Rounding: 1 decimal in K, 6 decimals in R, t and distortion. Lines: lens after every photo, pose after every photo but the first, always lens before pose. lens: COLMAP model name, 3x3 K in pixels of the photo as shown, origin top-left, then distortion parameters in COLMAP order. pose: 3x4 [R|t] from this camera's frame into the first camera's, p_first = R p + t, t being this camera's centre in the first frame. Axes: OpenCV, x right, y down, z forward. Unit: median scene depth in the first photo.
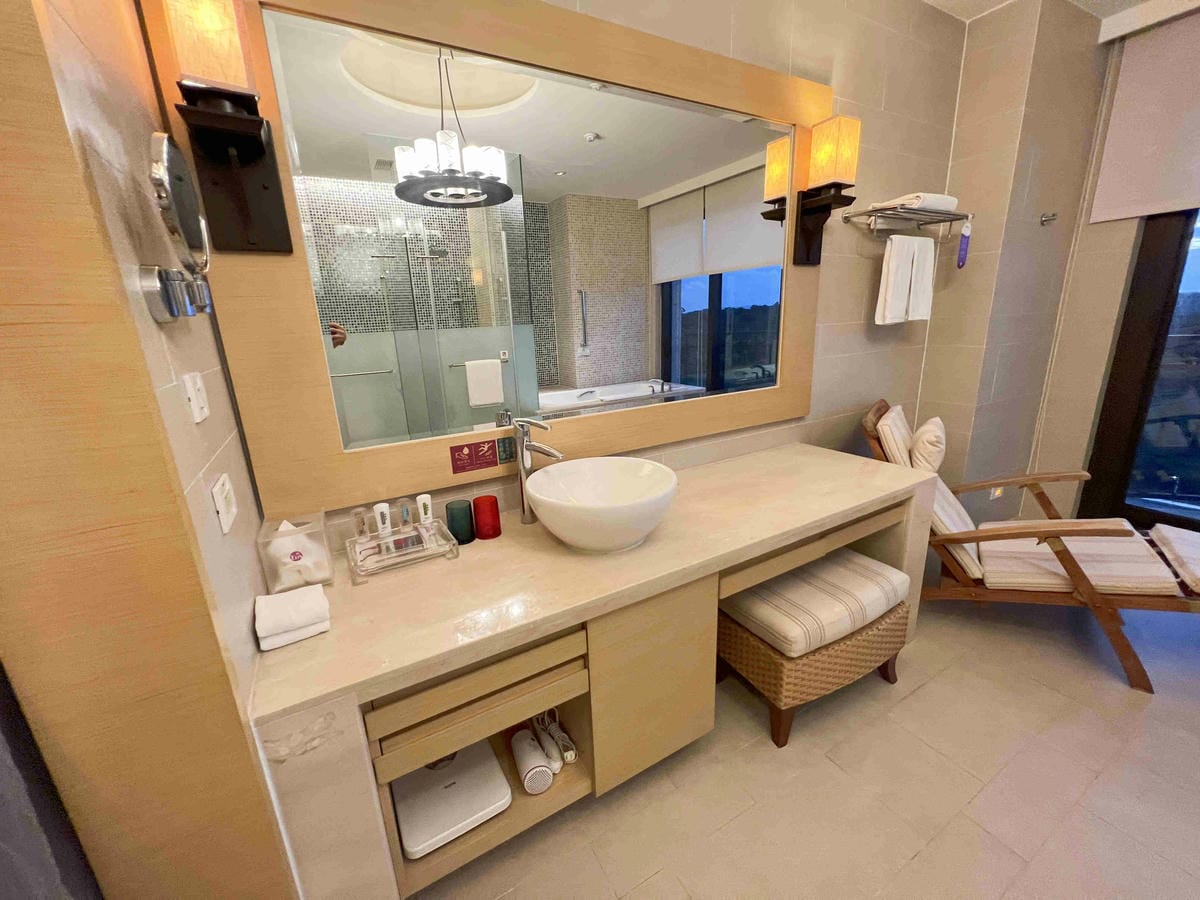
lens RADIAL K [[480.8, 0, 600.7], [0, 480.8, 445.8], [0, 0, 1]] dist [0.000100, 0.000005]
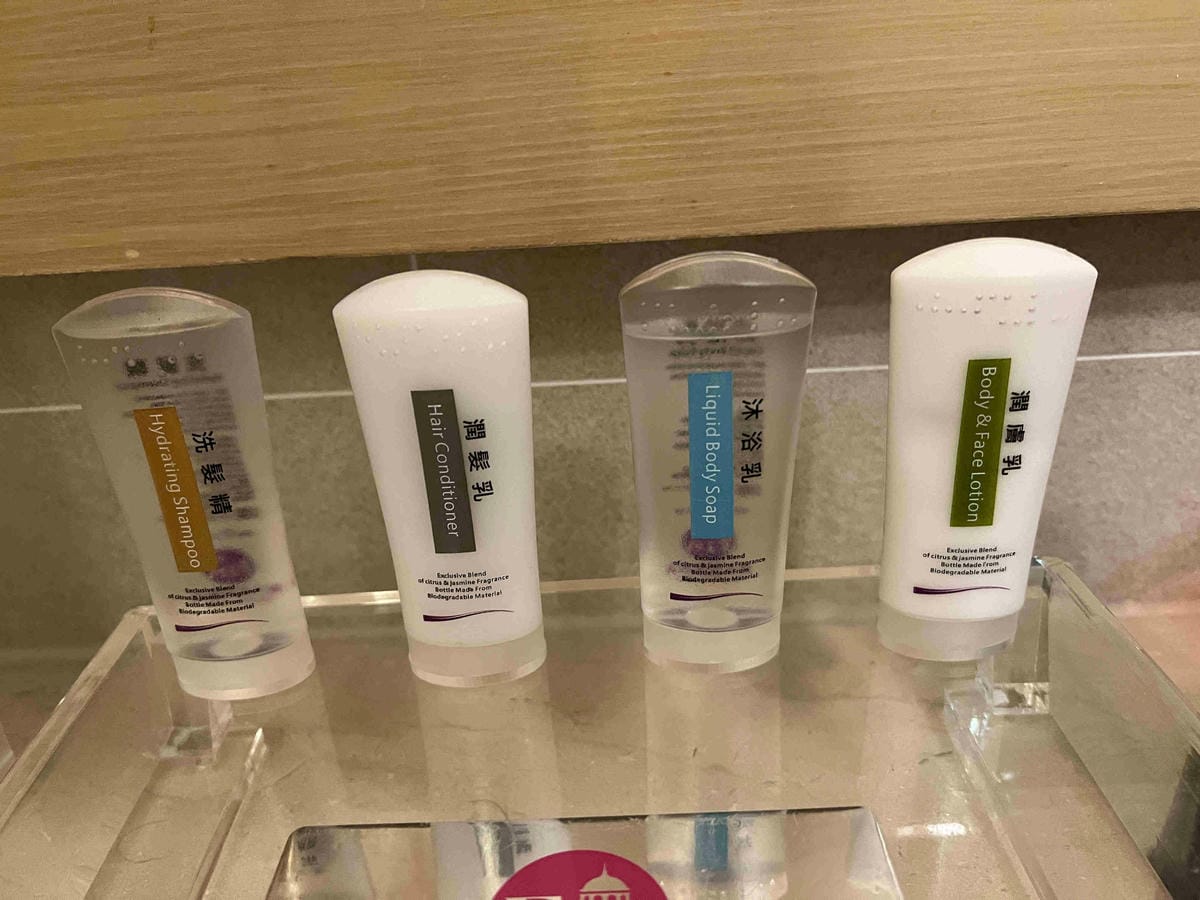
lens RADIAL K [[904.7, 0, 604.0], [0, 904.7, 446.3], [0, 0, 1]] dist [0.053480, -0.020175]
pose [[0.875228, 0.205360, -0.437954, -0.355868], [-0.118563, 0.968863, 0.217364, 0.108574], [0.468956, -0.138318, 0.872324, 0.855204]]
